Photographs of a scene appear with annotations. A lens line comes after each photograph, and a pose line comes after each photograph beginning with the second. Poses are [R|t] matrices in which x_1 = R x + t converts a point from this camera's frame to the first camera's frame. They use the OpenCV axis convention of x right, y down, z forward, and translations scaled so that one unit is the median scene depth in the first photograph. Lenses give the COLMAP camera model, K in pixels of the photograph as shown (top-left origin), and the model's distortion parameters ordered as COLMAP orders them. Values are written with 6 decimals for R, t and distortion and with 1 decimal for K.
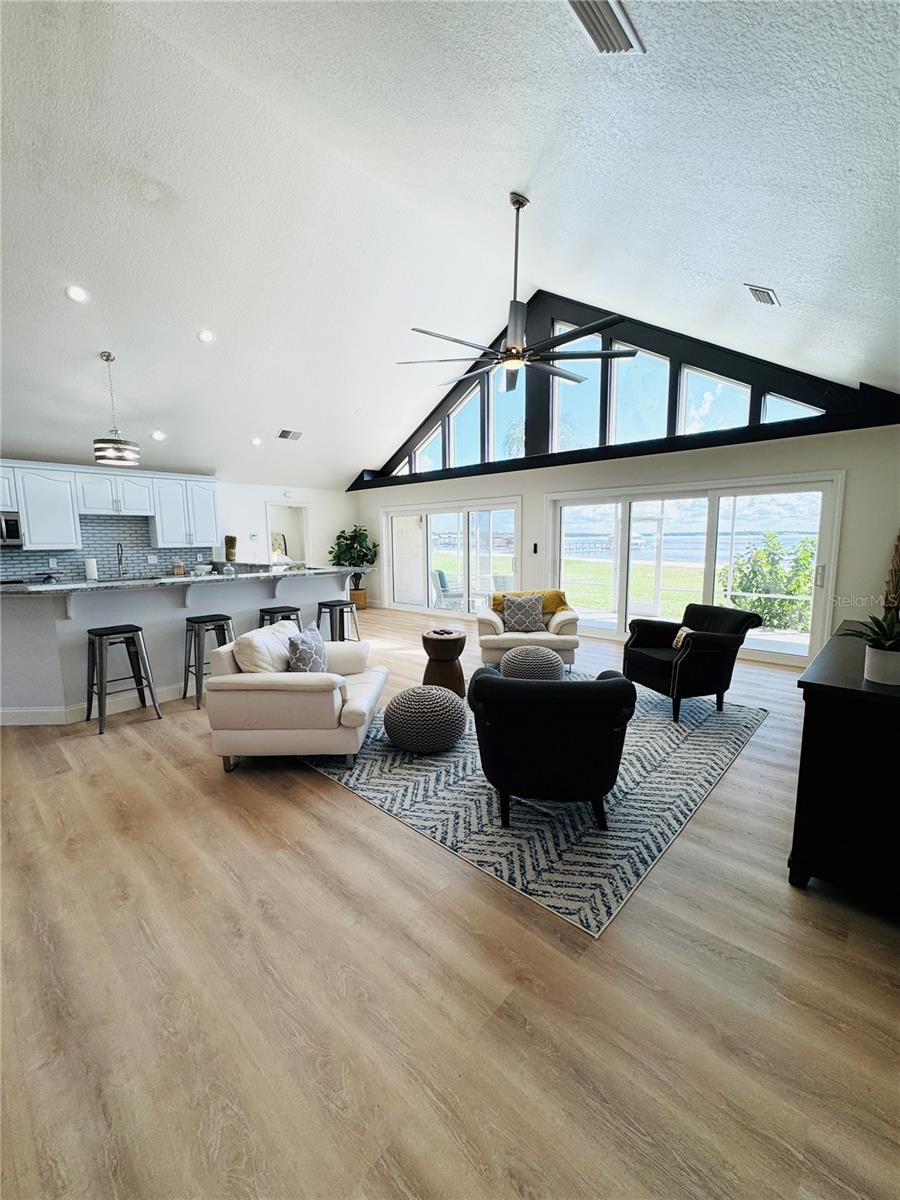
lens RADIAL K [[480.0, 0, 453.1], [0, 480.0, 600.6], [0, 0, 1]] dist [-0.000700, 0.000192]
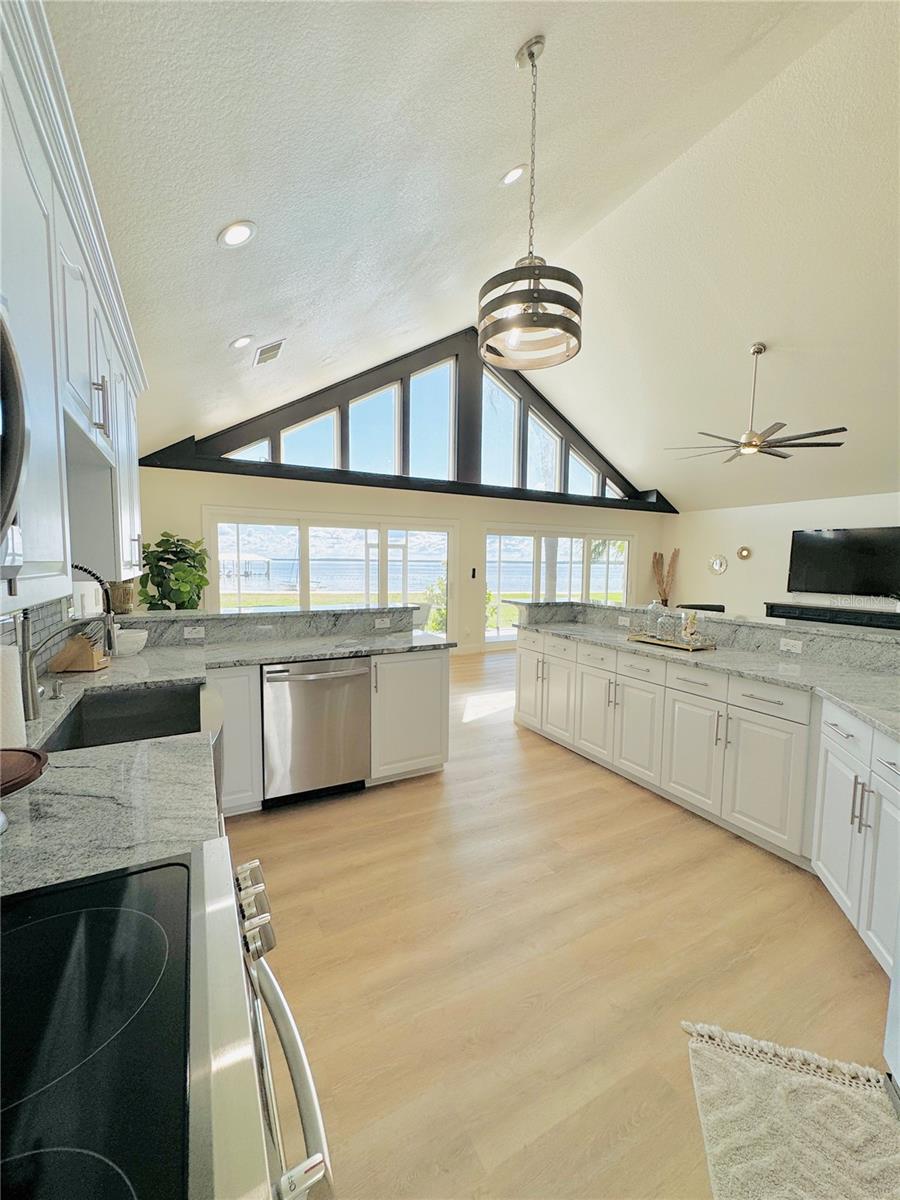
lens RADIAL K [[480.0, 0, 453.1], [0, 480.0, 600.6], [0, 0, 1]] dist [-0.000700, 0.000192]
pose [[0.335520, -0.058590, 0.940209, -0.683544], [0.107971, 0.993879, 0.023404, -0.067793], [-0.935825, 0.093663, 0.339792, 0.594795]]
